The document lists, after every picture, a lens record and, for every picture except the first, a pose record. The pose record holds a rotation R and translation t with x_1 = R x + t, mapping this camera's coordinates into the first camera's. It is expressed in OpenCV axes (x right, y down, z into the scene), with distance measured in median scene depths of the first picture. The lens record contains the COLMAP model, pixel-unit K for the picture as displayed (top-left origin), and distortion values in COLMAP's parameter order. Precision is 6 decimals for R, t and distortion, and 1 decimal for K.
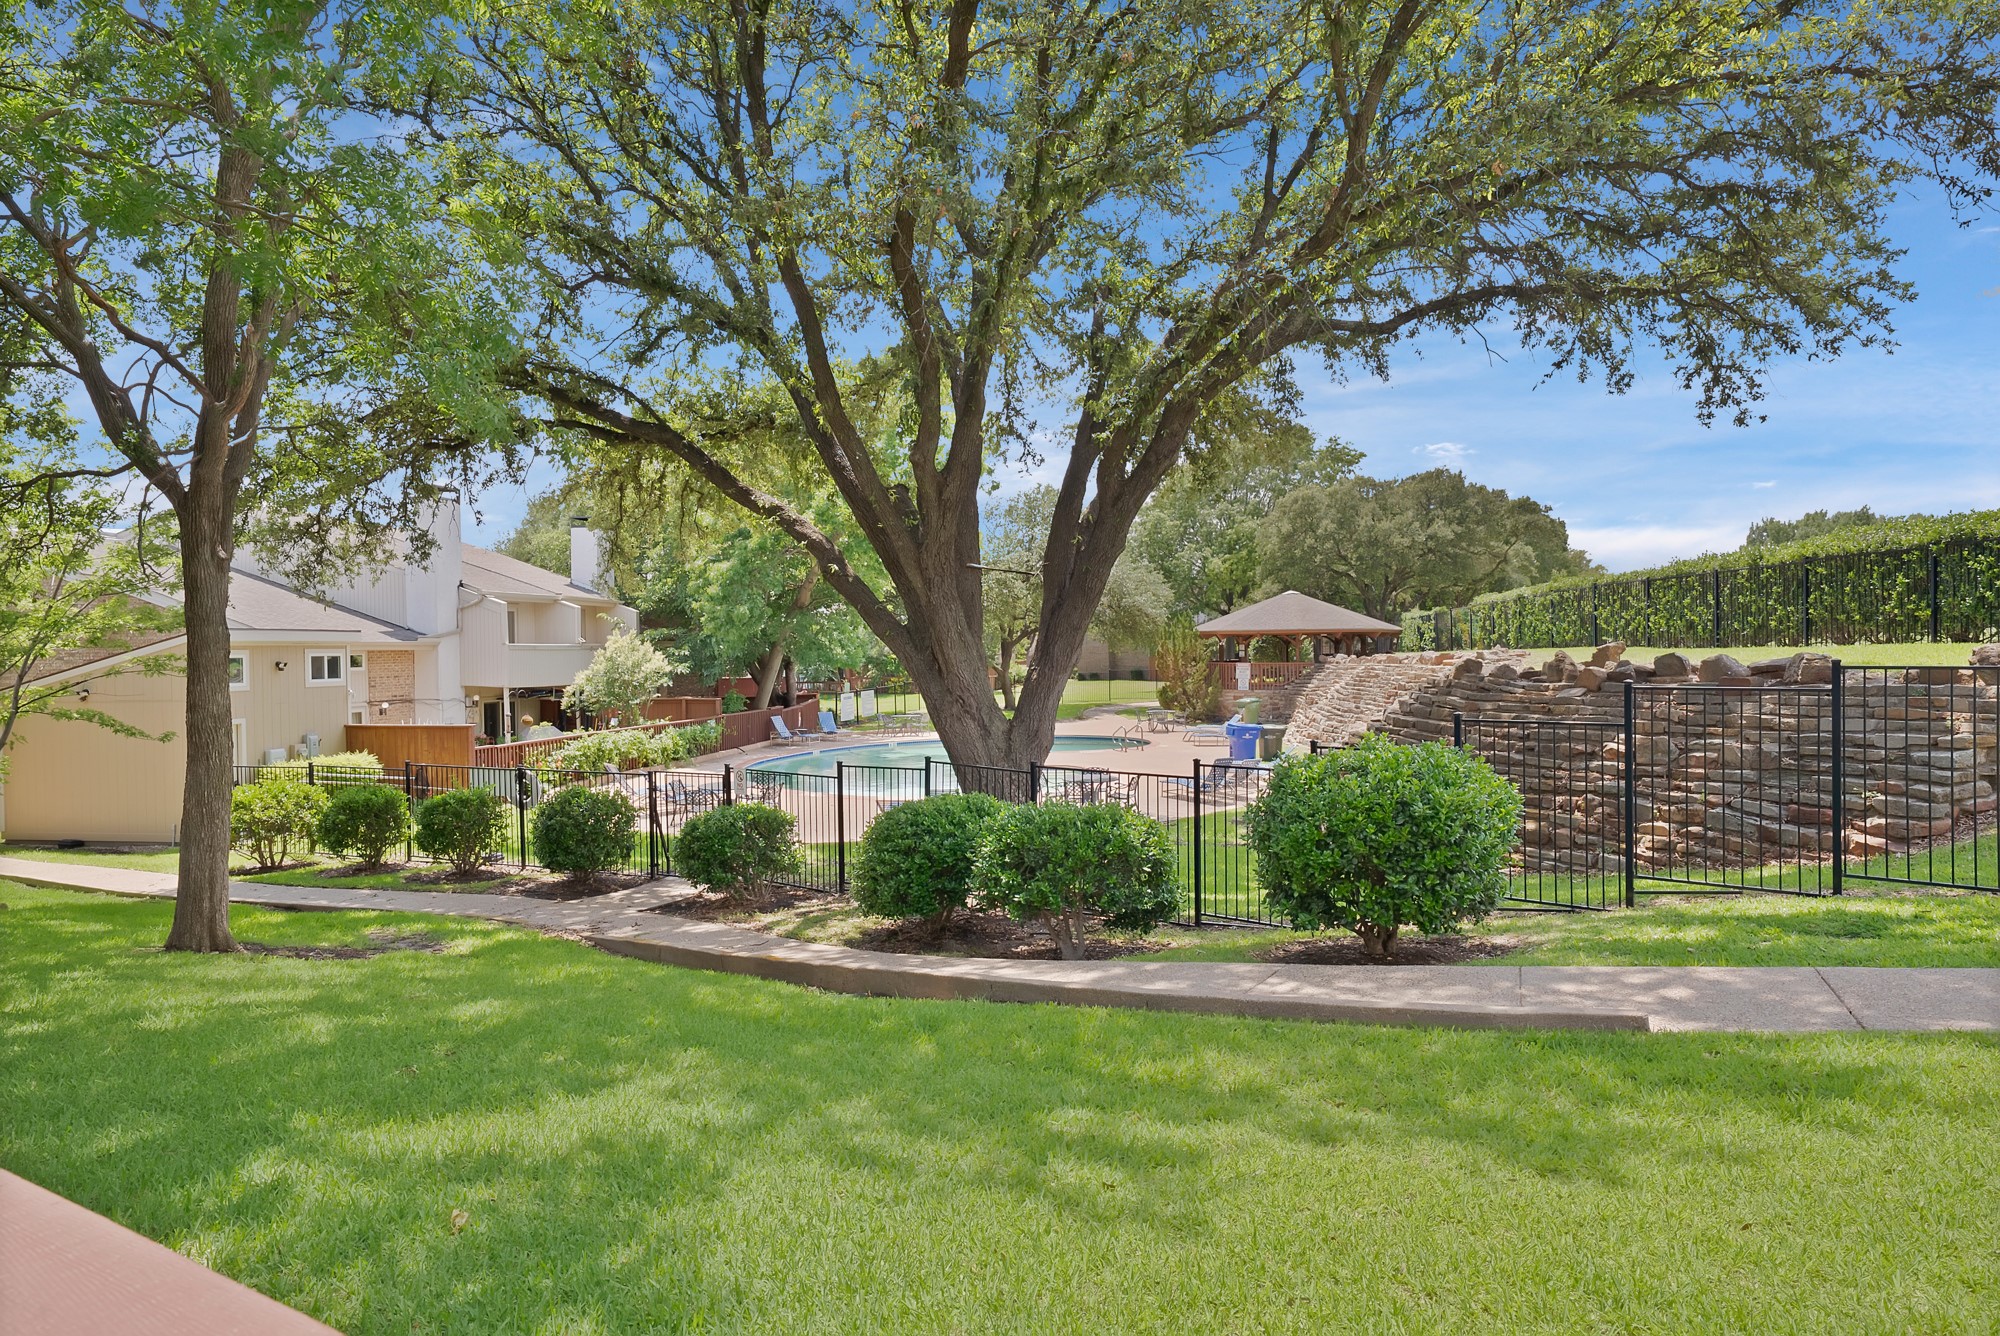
lens RADIAL K [[1132.6, 0, 1000.0], [0, 1132.6, 668.0], [0, 0, 1]] dist [0.017146, 0.000437]
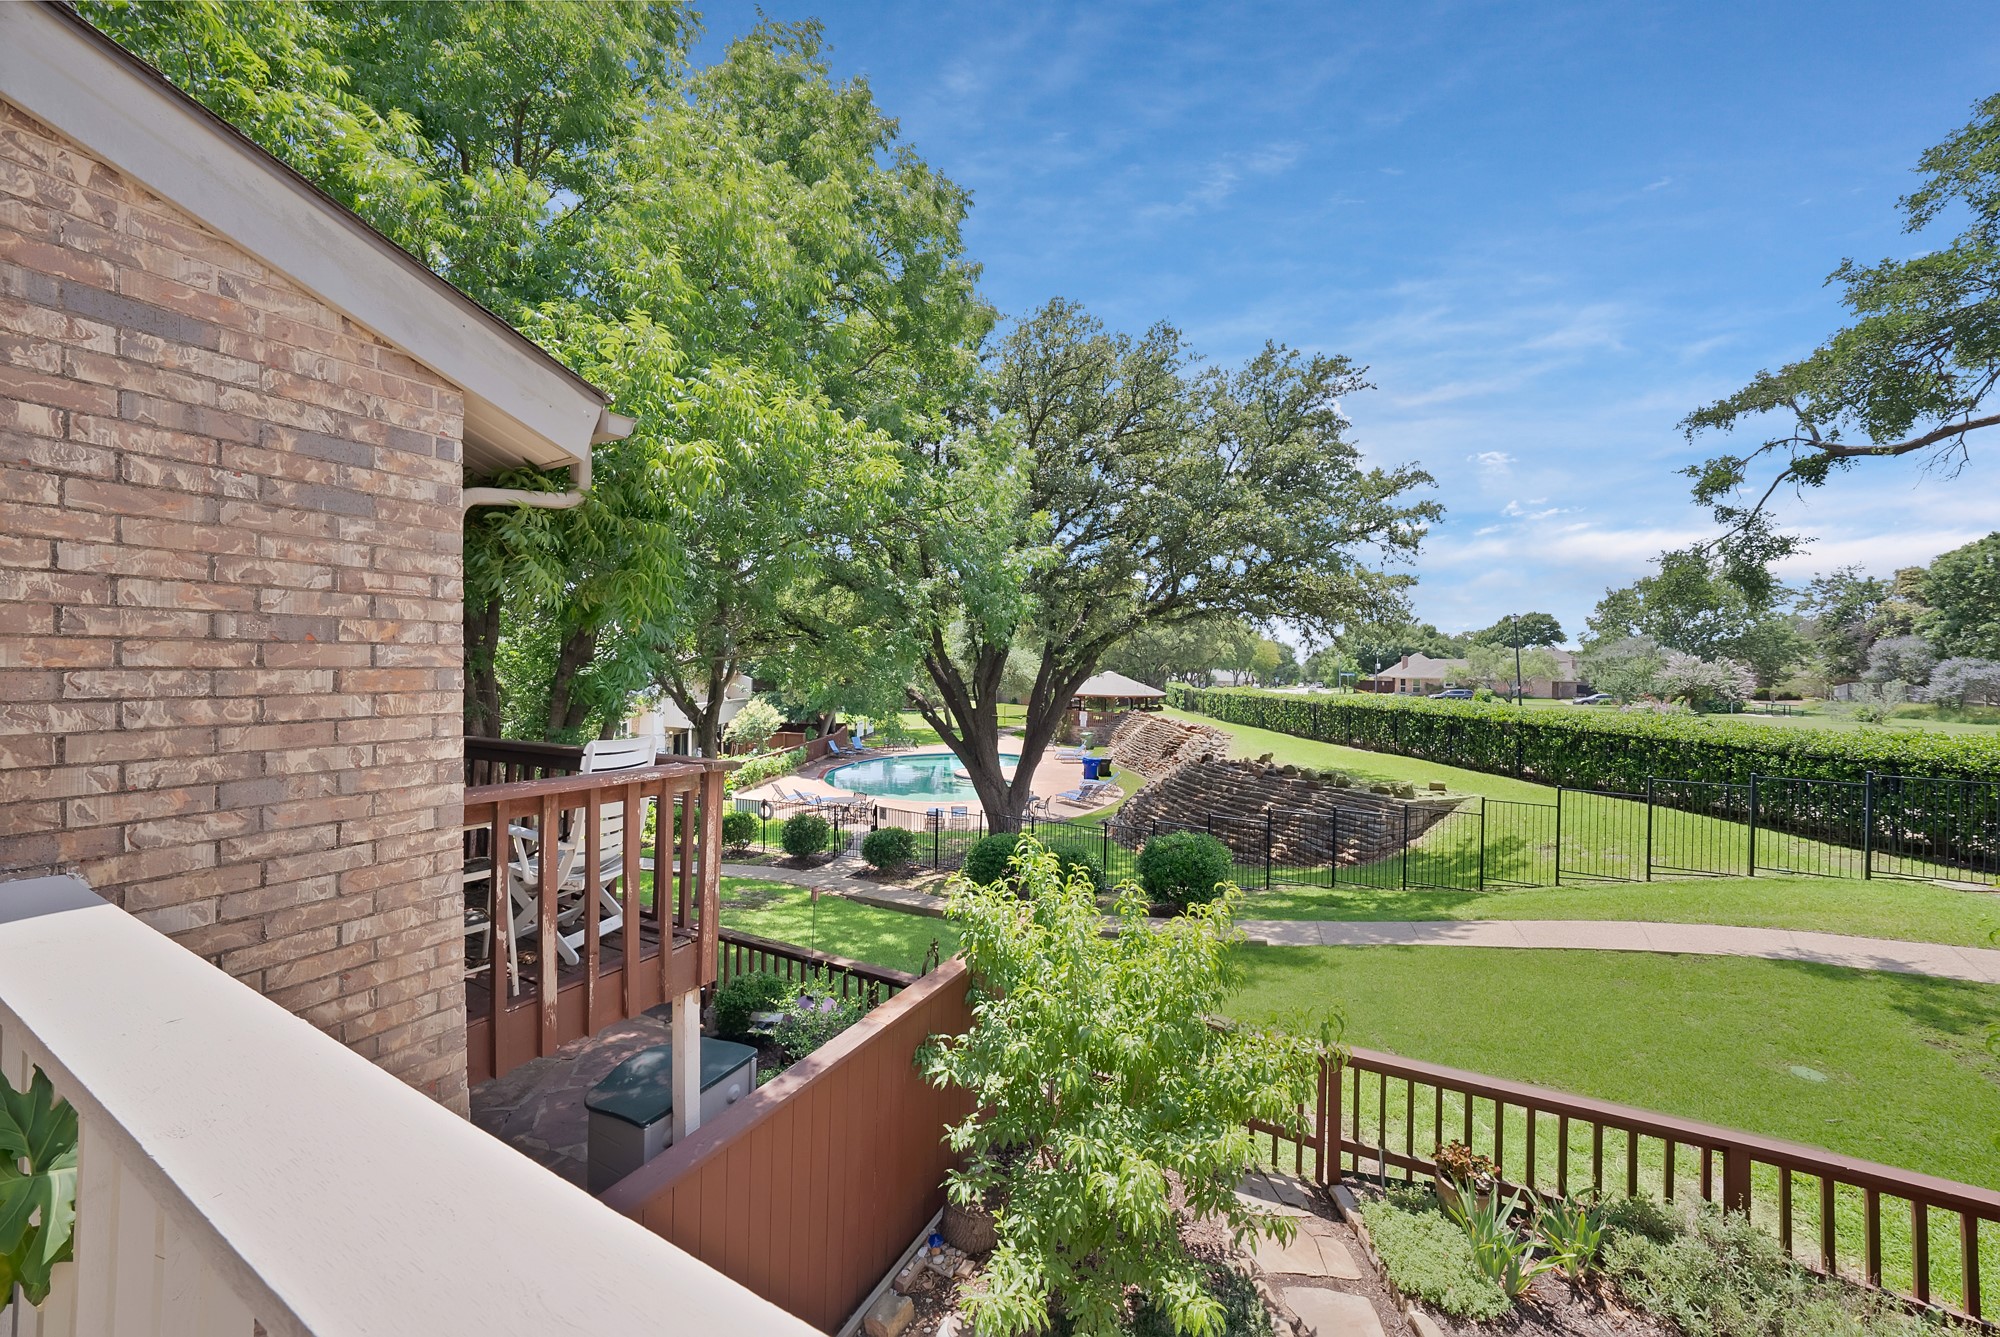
lens RADIAL K [[709.9, 0, 994.6], [0, 709.9, 665.4], [0, 0, 1]] dist [-0.027107, 0.007304]
pose [[0.992946, 0.029030, 0.114962, -0.162531], [-0.027434, 0.999504, -0.015435, -0.147647], [-0.115353, 0.012172, 0.993250, -0.323420]]
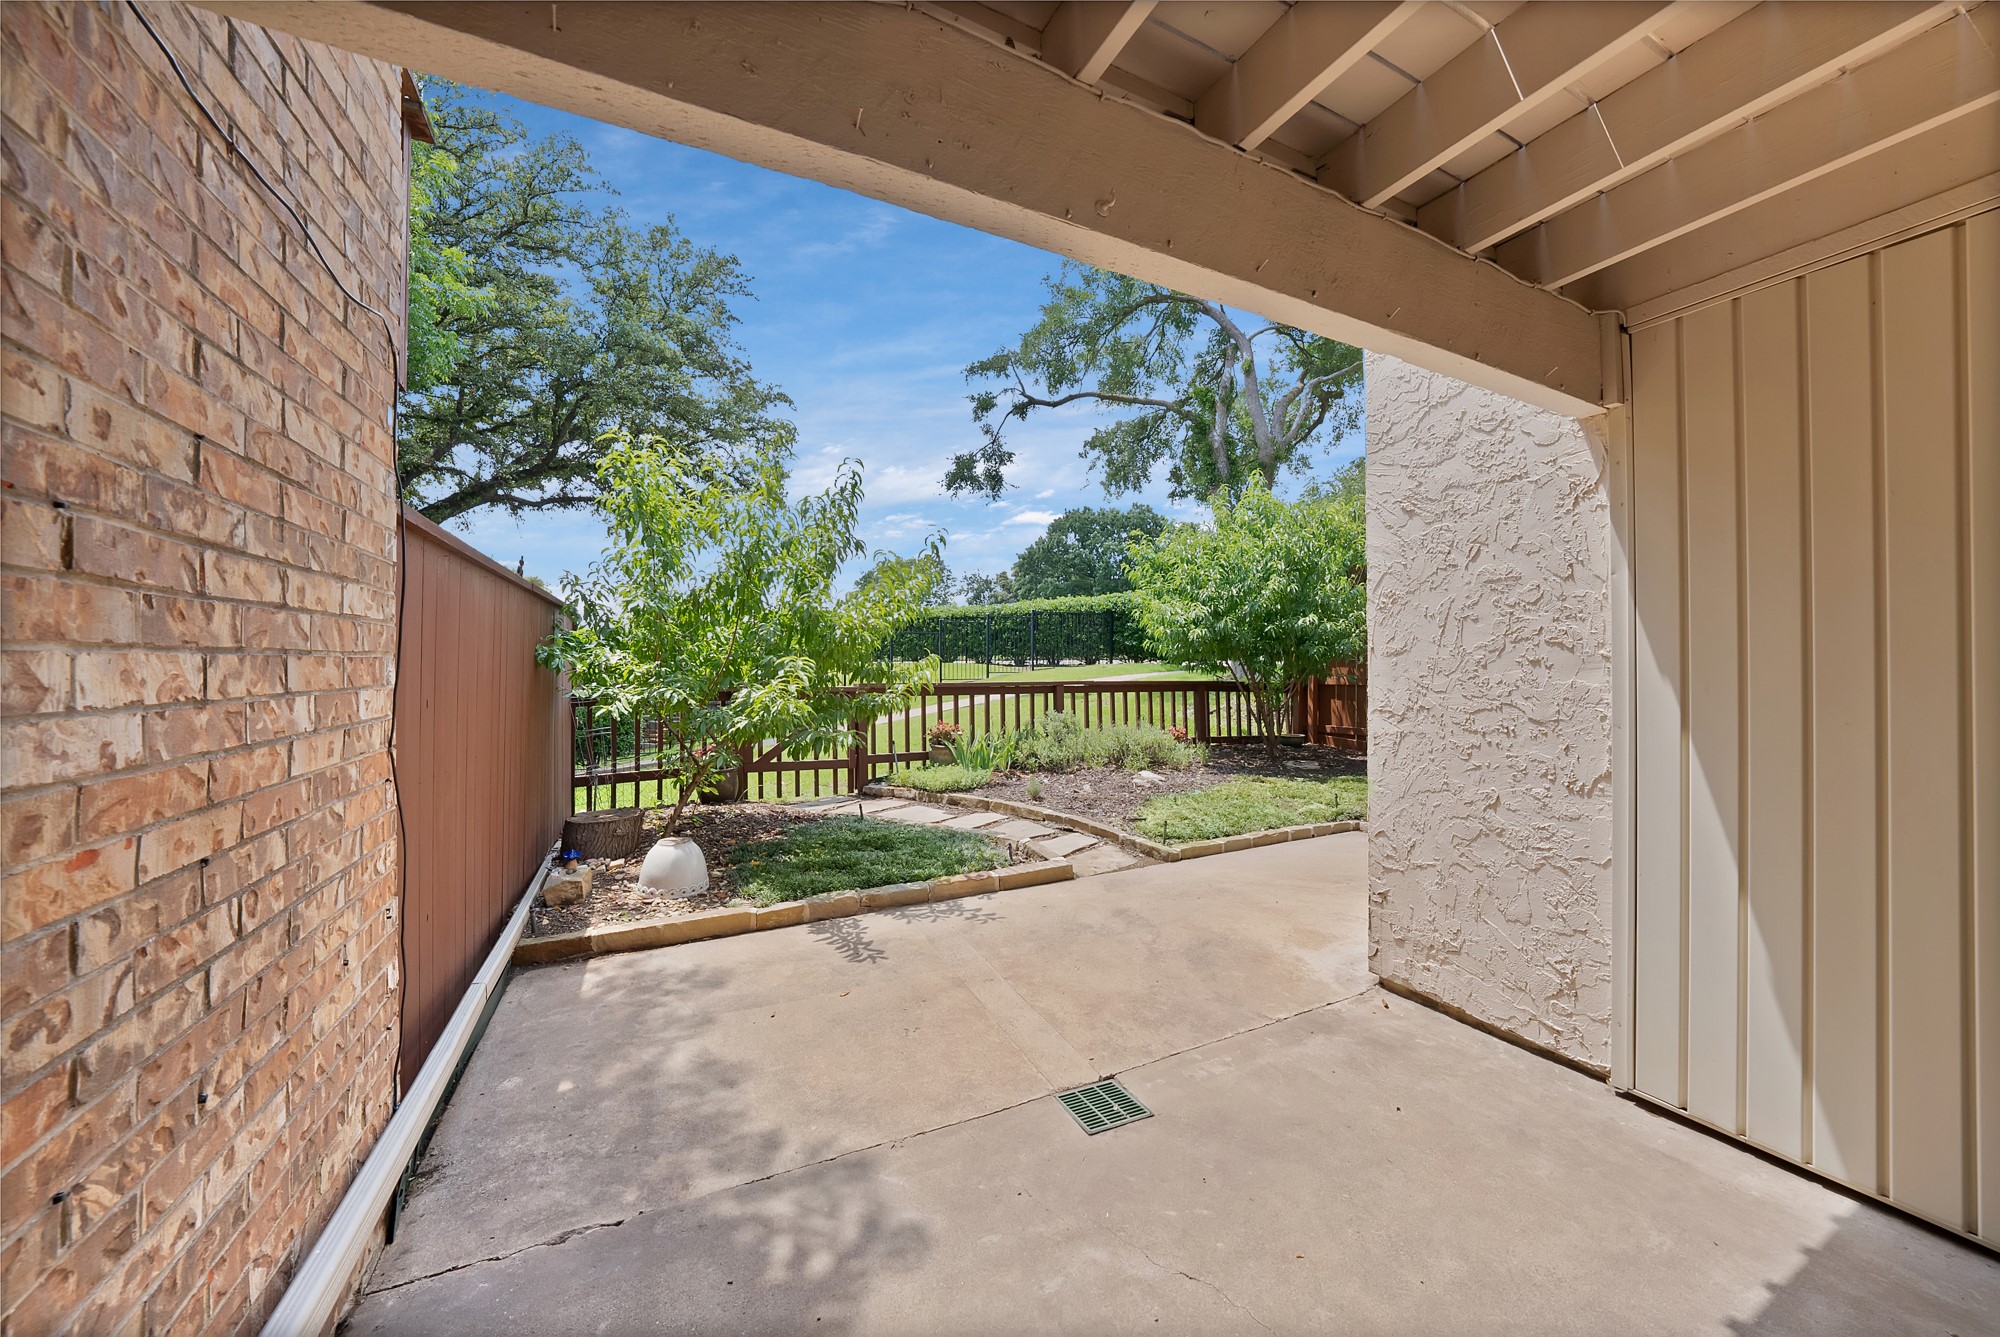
lens RADIAL K [[714.3, 0, 995.3], [0, 714.3, 665.3], [0, 0, 1]] dist [-0.024708, 0.006368]
pose [[0.506030, 0.009765, 0.862461, -0.293956], [0.006789, 0.999860, -0.015303, 0.019026], [-0.862489, 0.013599, 0.505893, -0.303994]]
